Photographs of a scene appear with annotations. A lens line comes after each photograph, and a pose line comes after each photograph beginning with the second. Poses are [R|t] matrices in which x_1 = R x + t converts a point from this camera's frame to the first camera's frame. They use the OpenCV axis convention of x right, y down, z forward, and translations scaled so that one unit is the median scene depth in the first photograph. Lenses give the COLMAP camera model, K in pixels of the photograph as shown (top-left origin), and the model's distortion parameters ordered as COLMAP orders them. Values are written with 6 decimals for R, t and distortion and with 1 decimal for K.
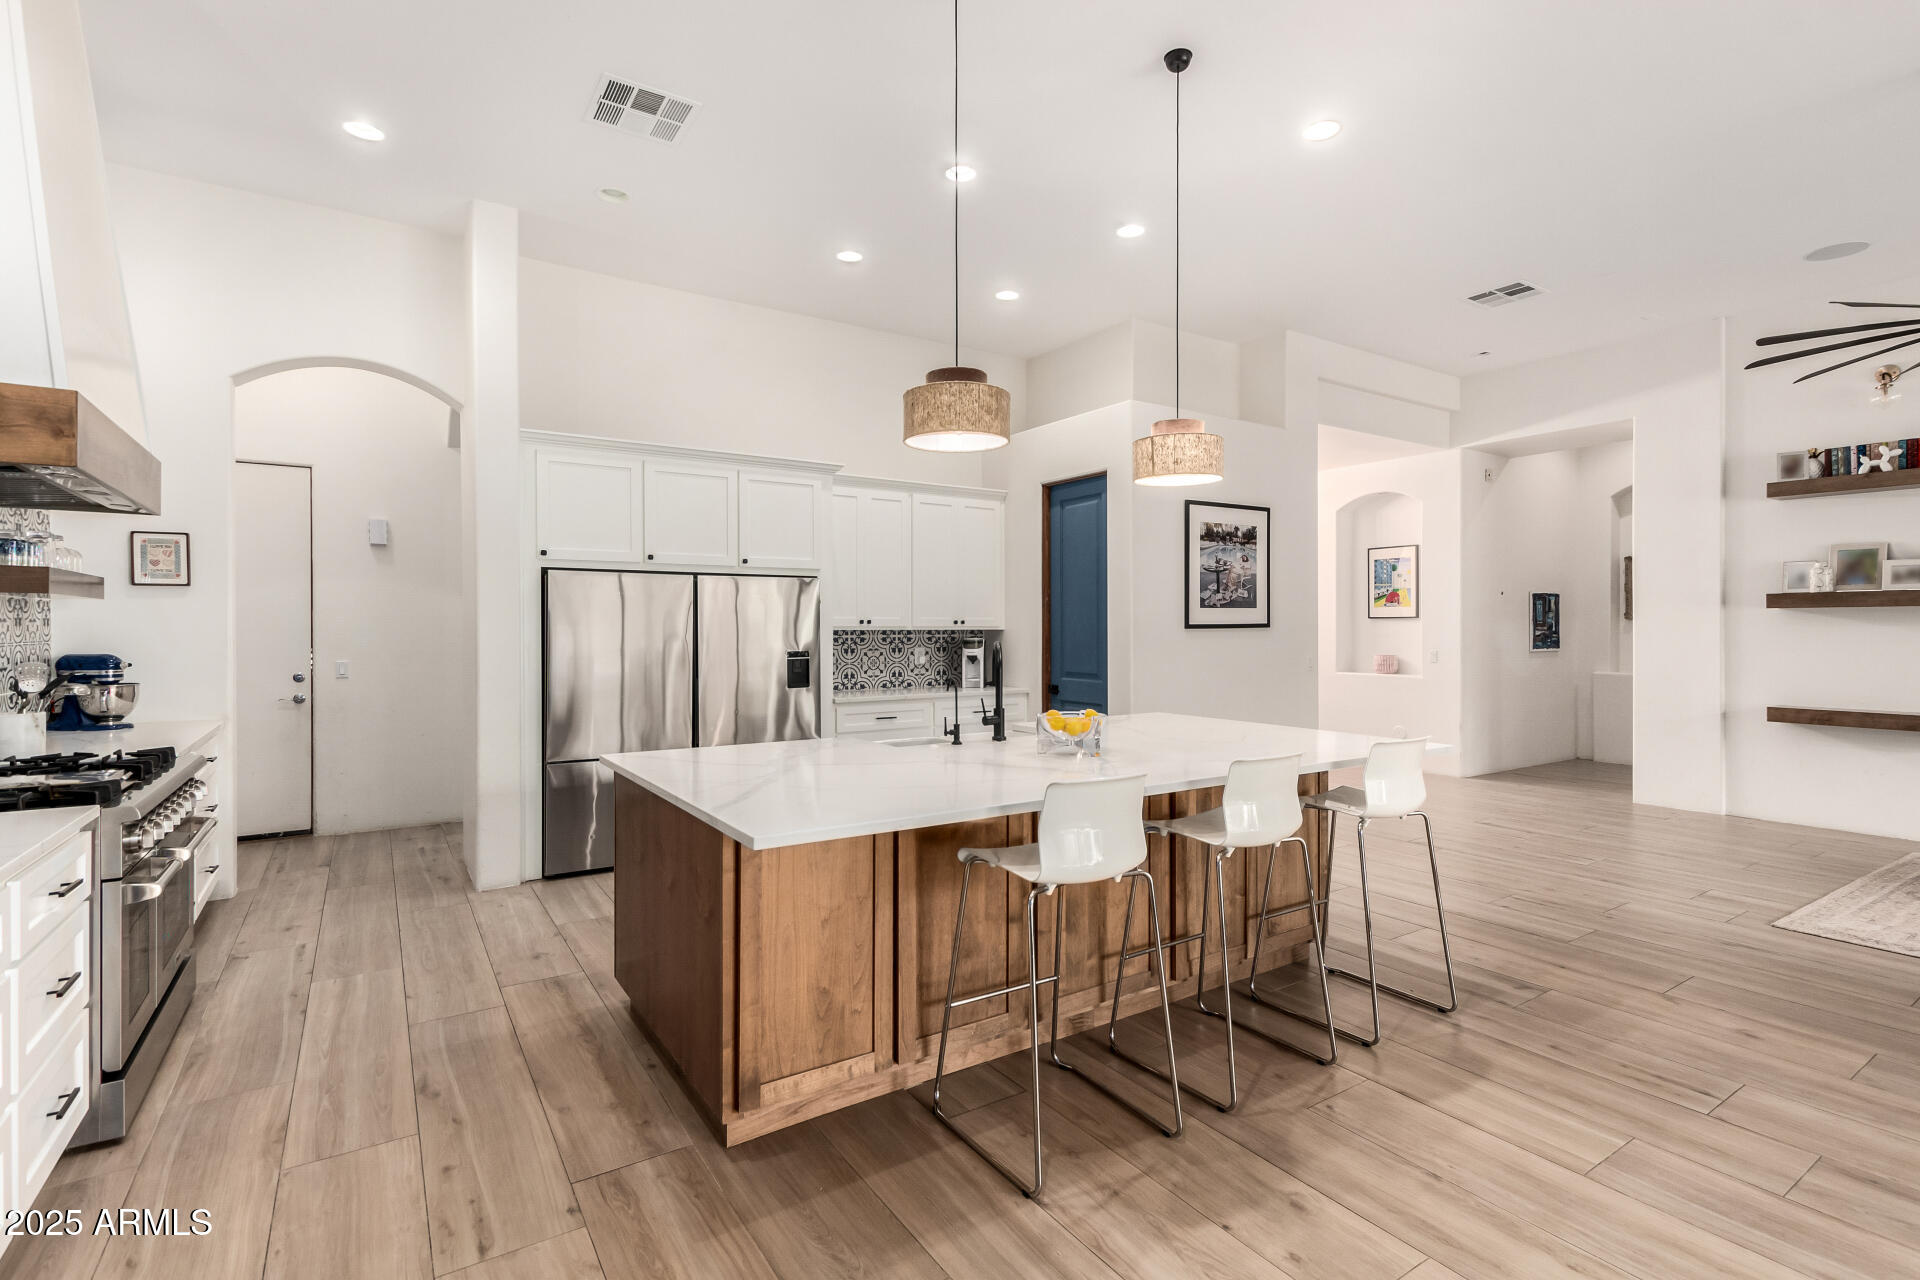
lens RADIAL K [[900.3, 0, 967.9], [0, 900.3, 635.3], [0, 0, 1]] dist [0.022285, -0.013112]
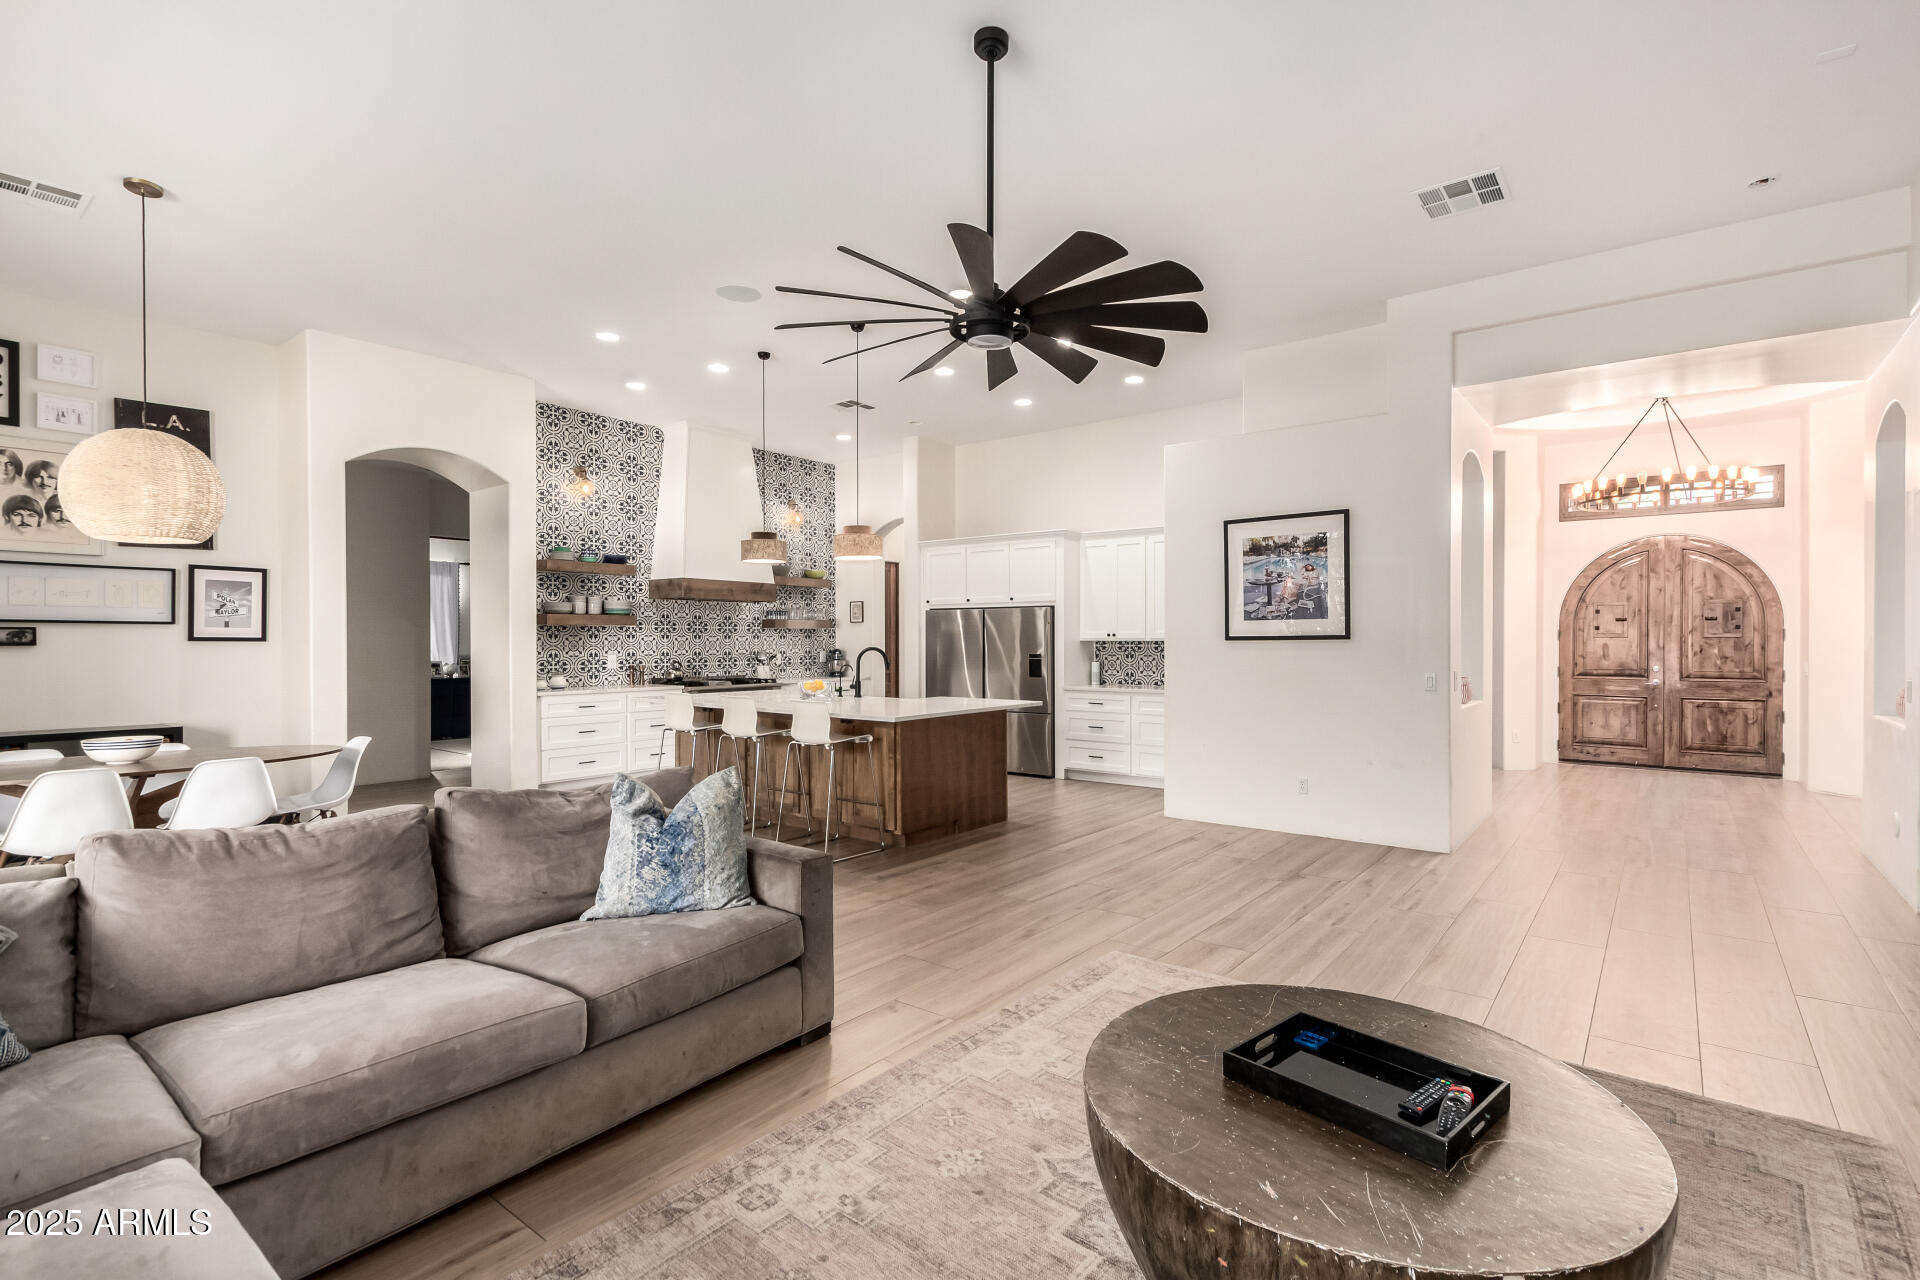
lens RADIAL K [[900.3, 0, 967.9], [0, 900.3, 635.3], [0, 0, 1]] dist [0.022285, -0.013112]
pose [[0.309077, -0.003192, -0.951032, 1.208536], [-0.008217, 0.999948, -0.006026, -0.004386], [0.951001, 0.009678, 0.309035, 0.386586]]
